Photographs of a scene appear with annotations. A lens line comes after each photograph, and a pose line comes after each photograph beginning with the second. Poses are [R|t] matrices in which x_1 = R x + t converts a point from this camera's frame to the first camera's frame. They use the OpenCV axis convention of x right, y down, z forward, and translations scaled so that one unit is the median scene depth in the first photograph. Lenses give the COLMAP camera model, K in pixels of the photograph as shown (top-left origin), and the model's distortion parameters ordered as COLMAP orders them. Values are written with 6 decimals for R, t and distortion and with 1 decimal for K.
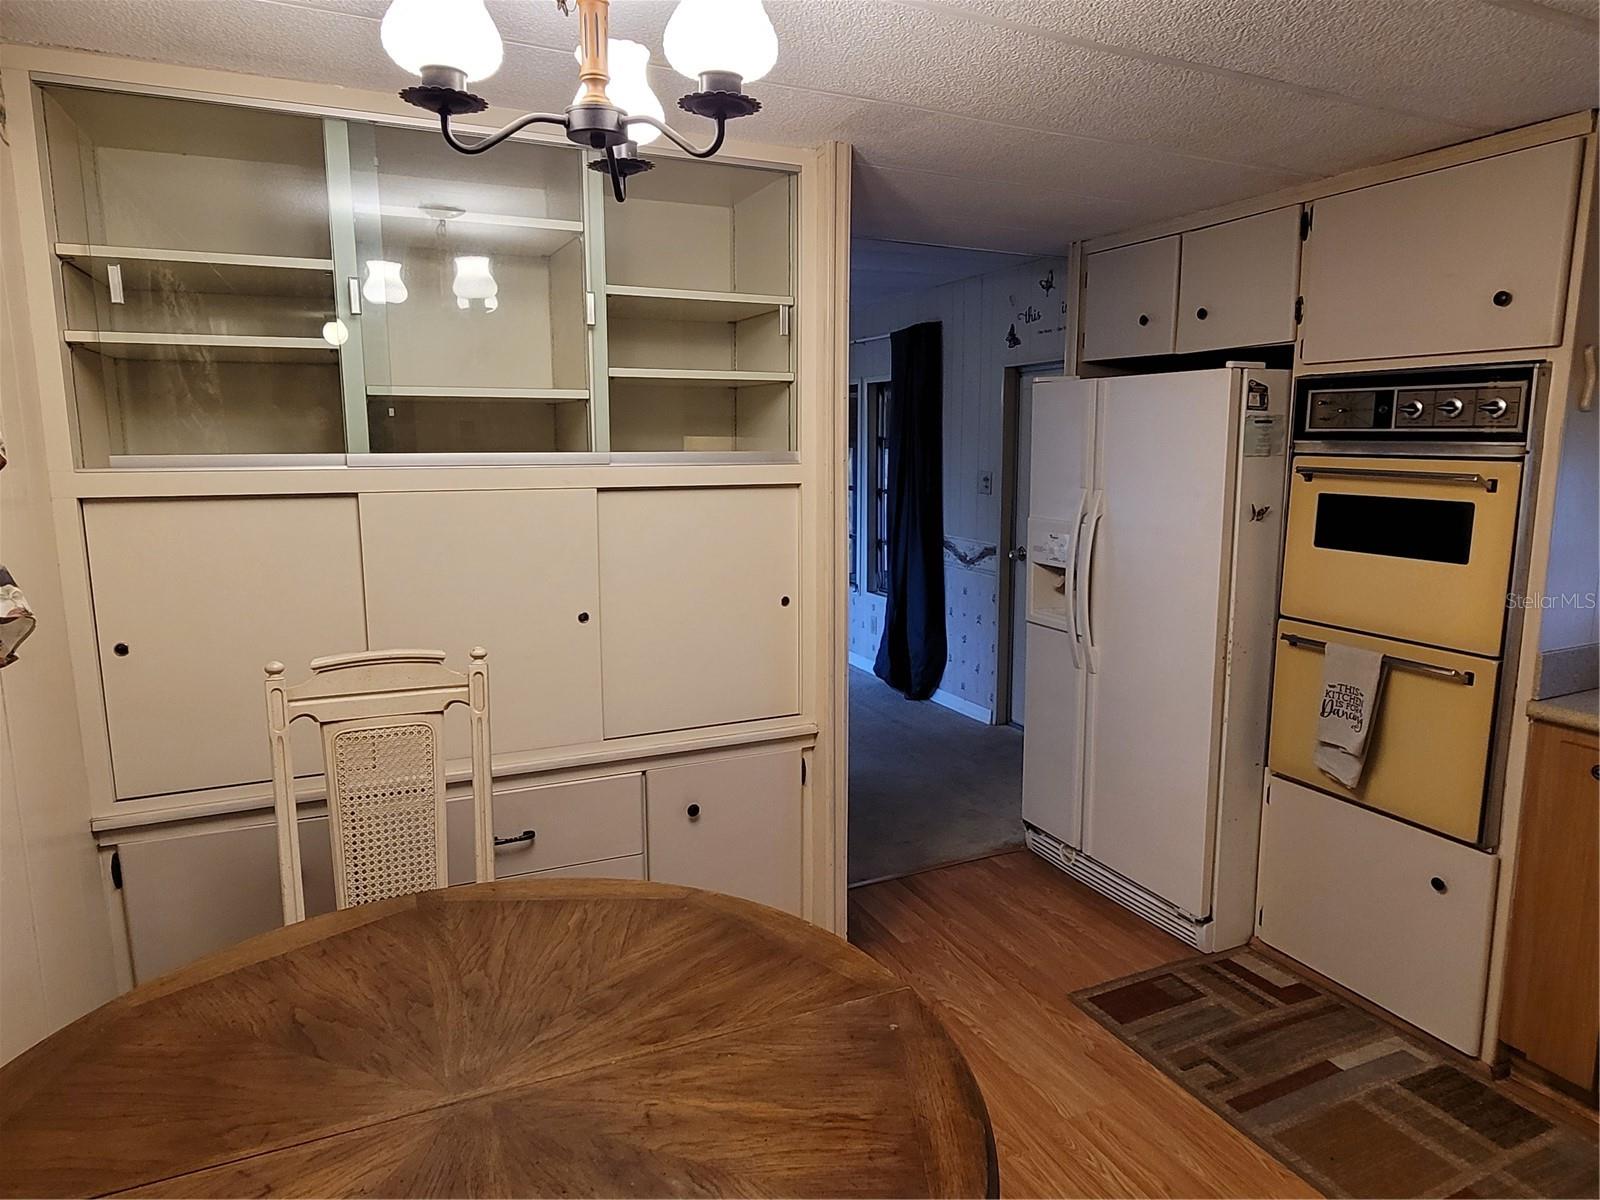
lens RADIAL K [[970.1, 0, 806.0], [0, 970.1, 592.1], [0, 0, 1]] dist [-0.015580, 0.001299]
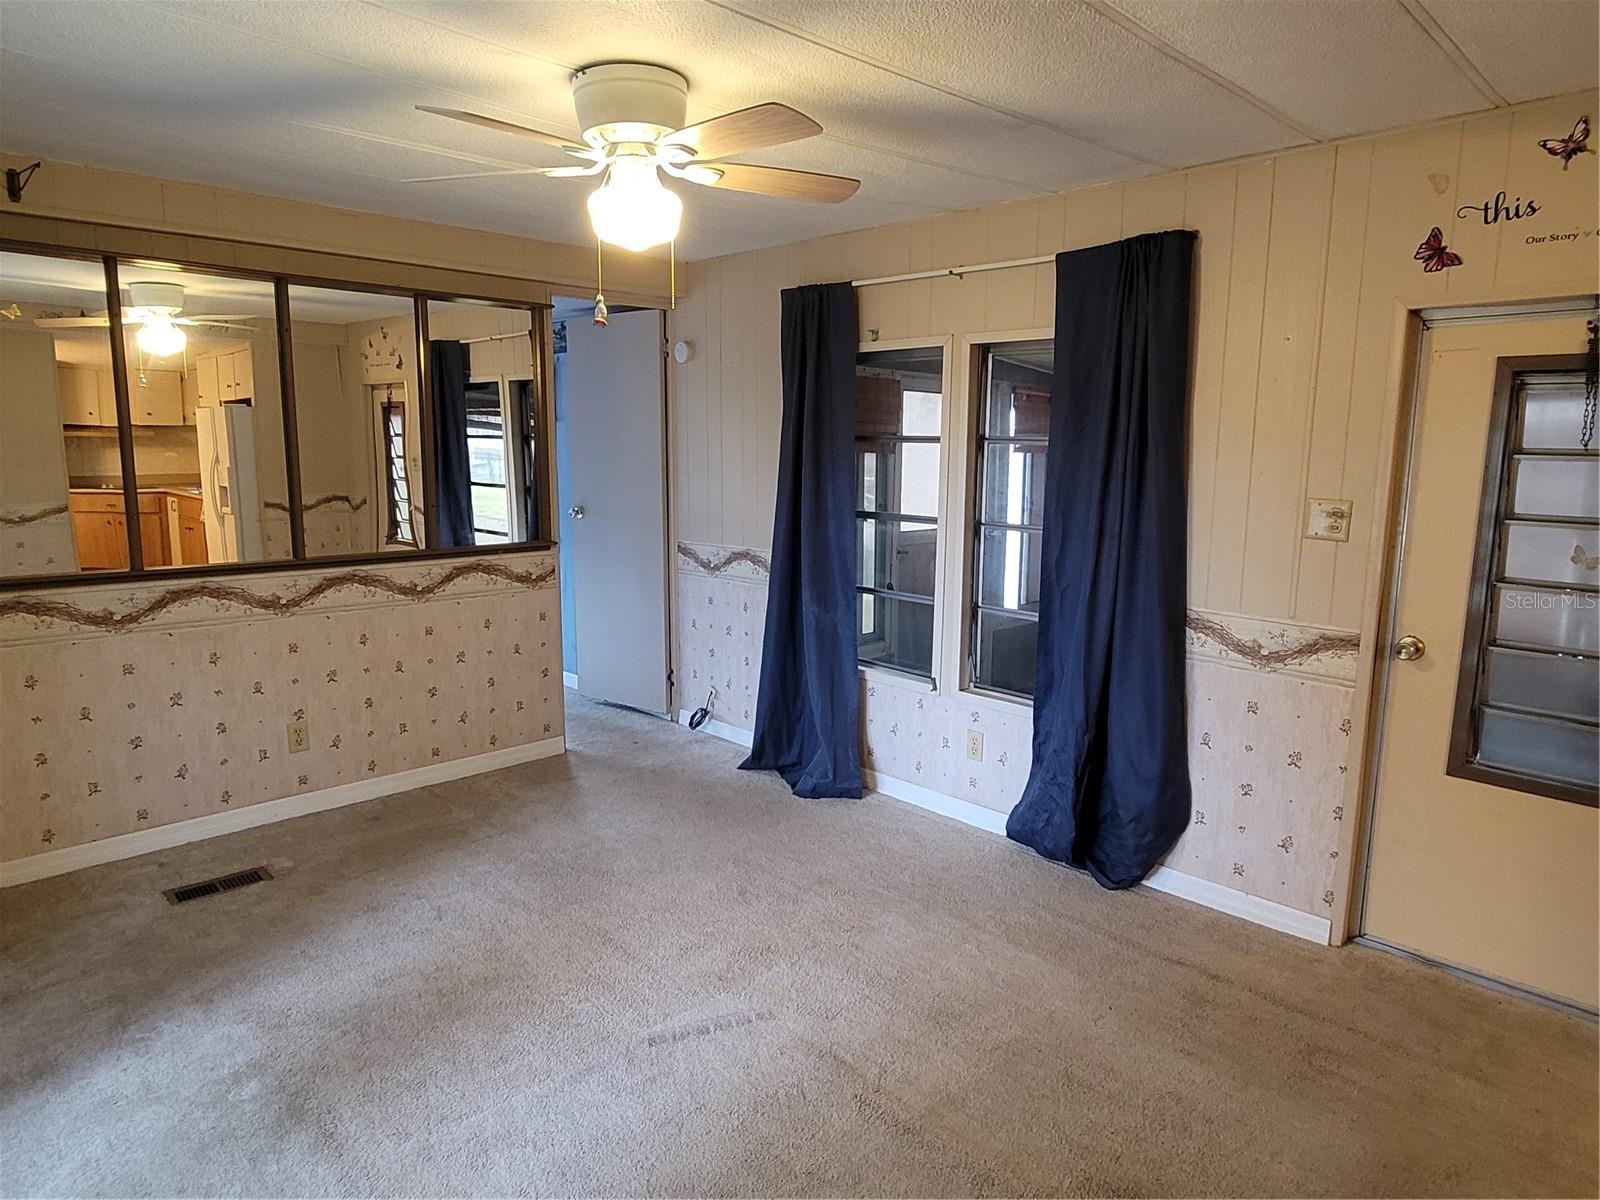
lens RADIAL K [[970.1, 0, 806.0], [0, 970.1, 592.1], [0, 0, 1]] dist [-0.015580, 0.001299]
pose [[0.942017, -0.042204, 0.332900, -0.558027], [0.040047, 0.999109, 0.013340, -0.180233], [-0.333166, 0.000766, 0.942868, 1.147566]]
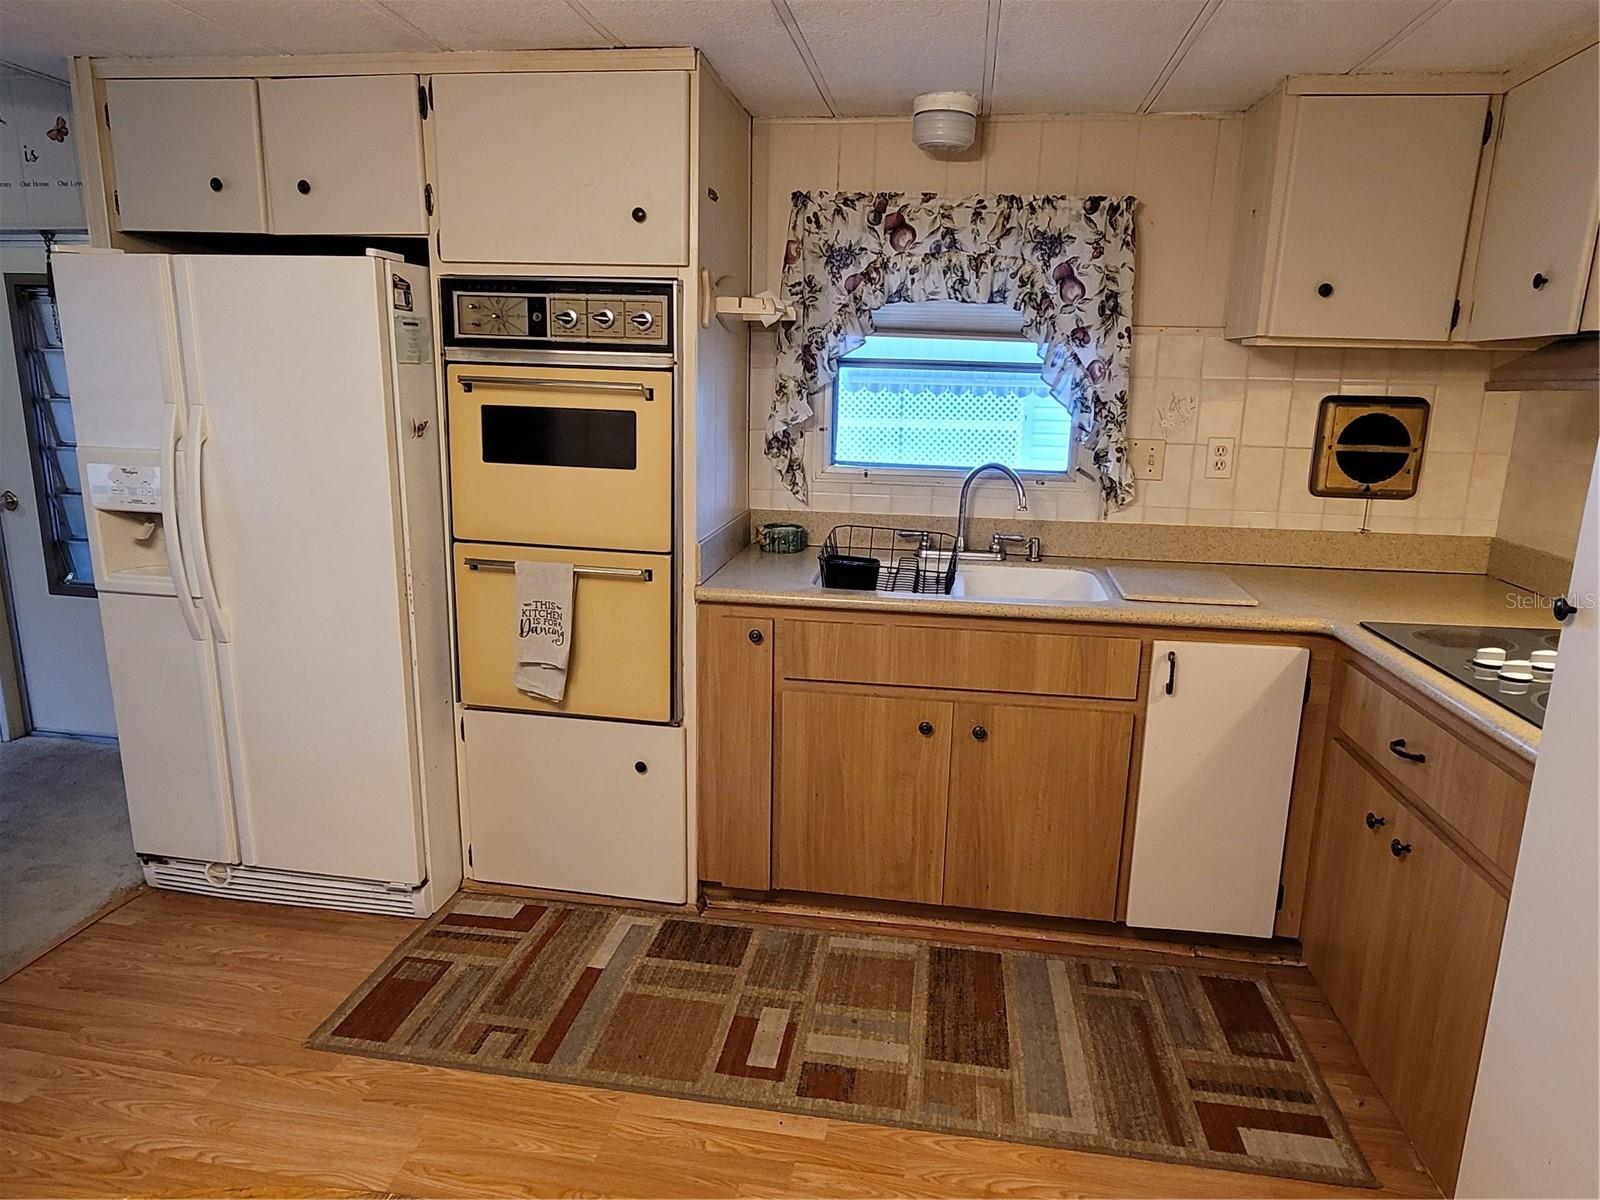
lens RADIAL K [[970.1, 0, 806.0], [0, 970.1, 592.1], [0, 0, 1]] dist [-0.015580, 0.001299]
pose [[0.548808, -0.166329, 0.819234, -0.094580], [0.100022, 0.986031, 0.133188, -0.016374], [-0.829943, 0.008846, 0.557778, 0.212524]]
